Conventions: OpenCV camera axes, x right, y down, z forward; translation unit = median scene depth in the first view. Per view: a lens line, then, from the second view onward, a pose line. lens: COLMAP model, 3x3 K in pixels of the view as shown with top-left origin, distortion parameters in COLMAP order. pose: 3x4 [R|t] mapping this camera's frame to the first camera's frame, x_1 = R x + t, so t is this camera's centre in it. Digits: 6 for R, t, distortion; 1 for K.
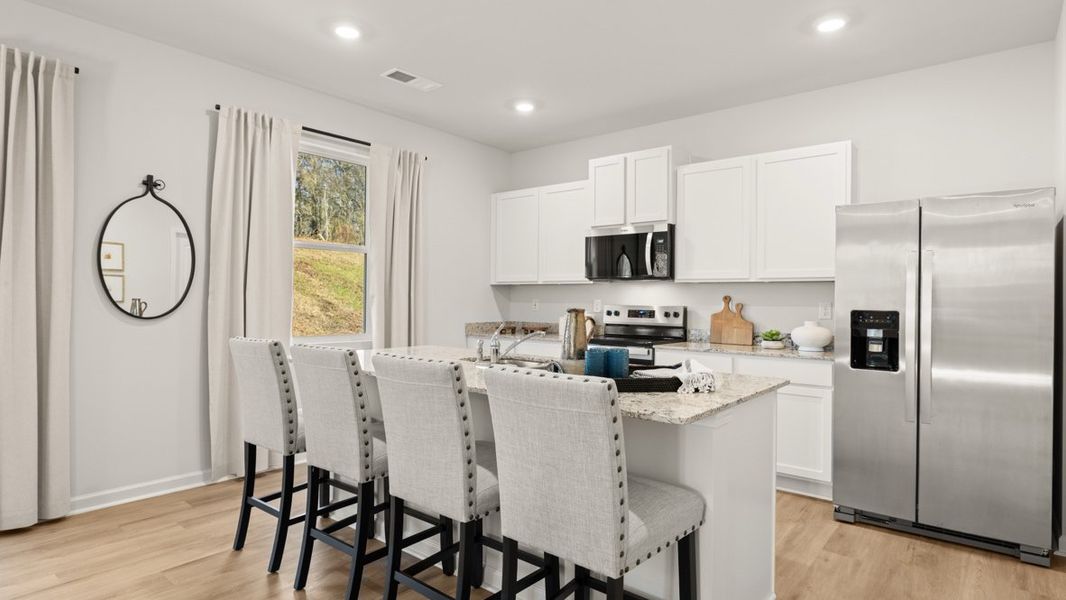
lens RADIAL K [[554.5, 0, 533.0], [0, 554.5, 300.0], [0, 0, 1]] dist [-0.002264, -0.000011]
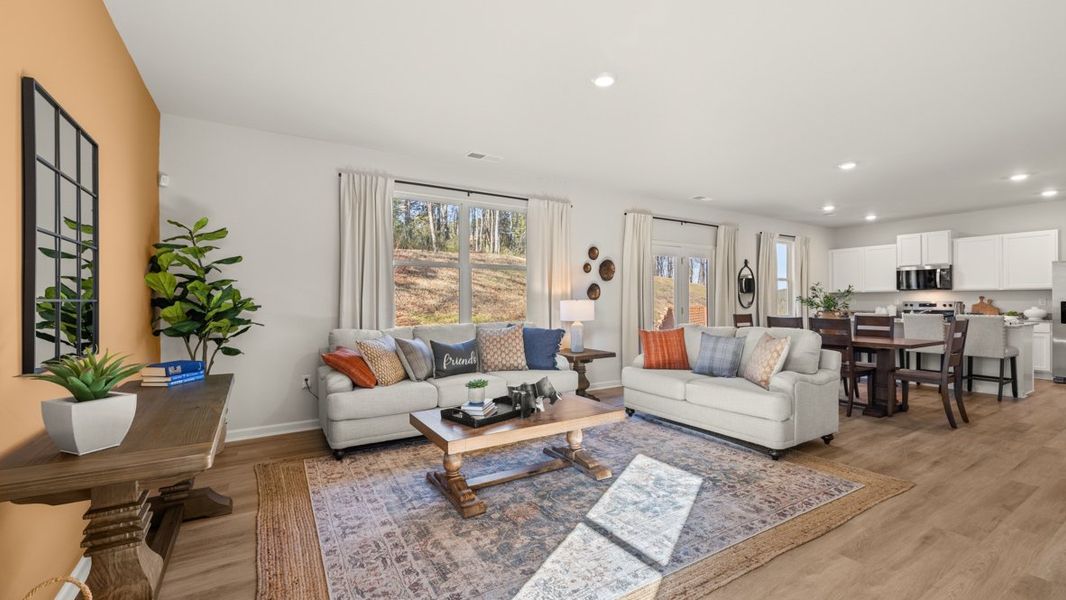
lens RADIAL K [[445.2, 0, 528.9], [0, 445.2, 301.5], [0, 0, 1]] dist [-0.000661, -0.000339]
pose [[0.948321, -0.014106, -0.316997, -0.839023], [0.014054, 0.999898, -0.002448, -0.008346], [0.317000, -0.002134, 0.948423, -1.311683]]
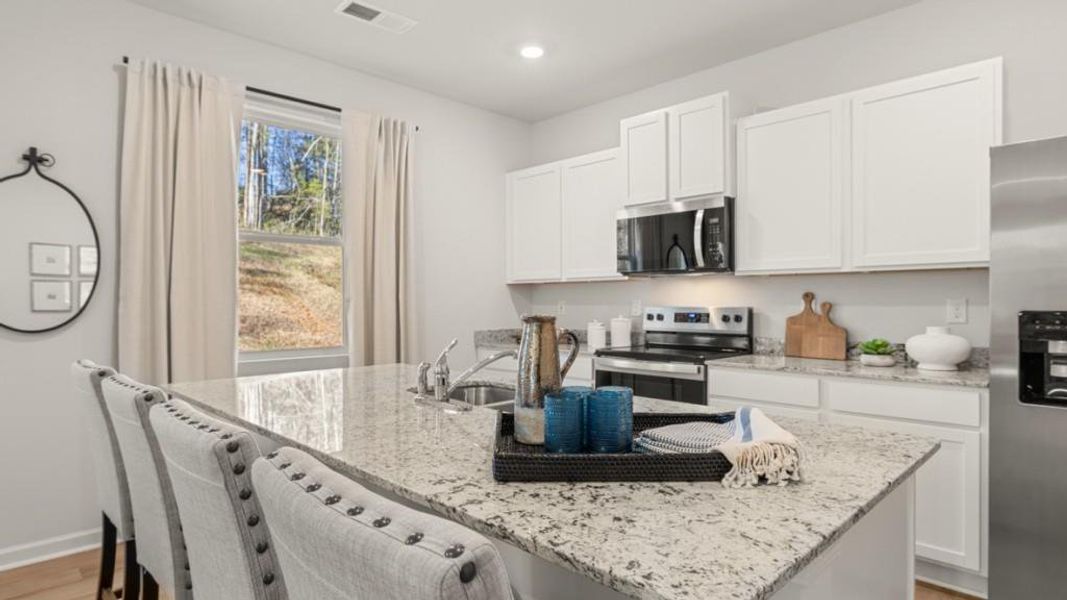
lens RADIAL K [[567.9, 0, 535.7], [0, 567.9, 305.6], [0, 0, 1]] dist [0.002341, 0.000492]
pose [[0.994755, -0.013575, -0.101379, 0.069205], [0.014167, 0.999887, 0.005123, 0.001212], [0.101298, -0.006533, 0.994835, 0.223280]]
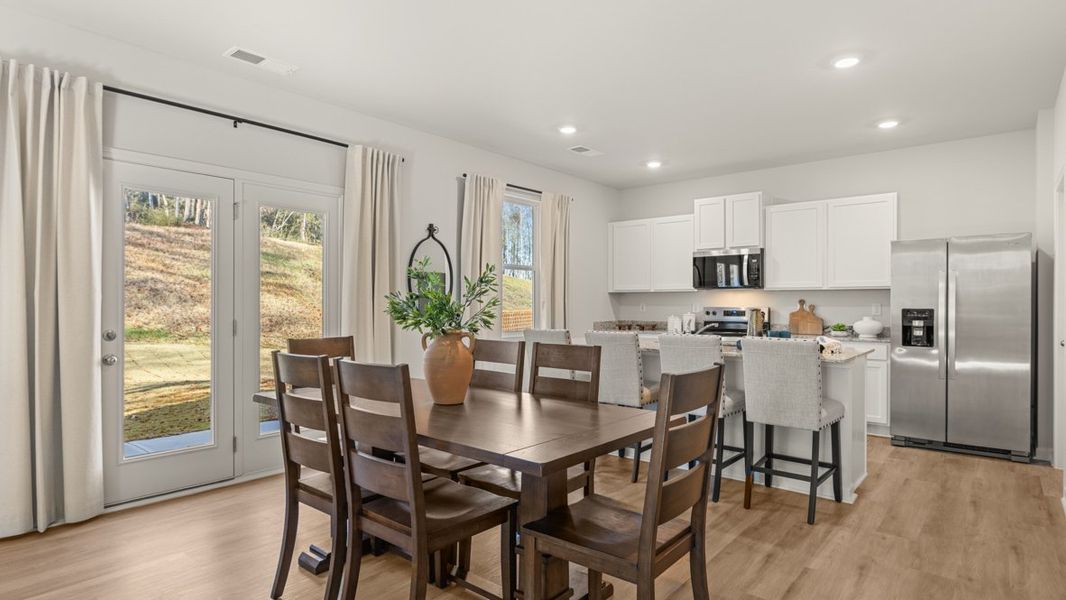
lens RADIAL K [[553.9, 0, 534.0], [0, 553.9, 307.3], [0, 0, 1]] dist [-0.000094, -0.000571]
pose [[0.999913, -0.009790, -0.008890, -0.322714], [0.009850, 0.999928, 0.006807, -0.004315], [0.008823, -0.006894, 0.999937, -0.407319]]
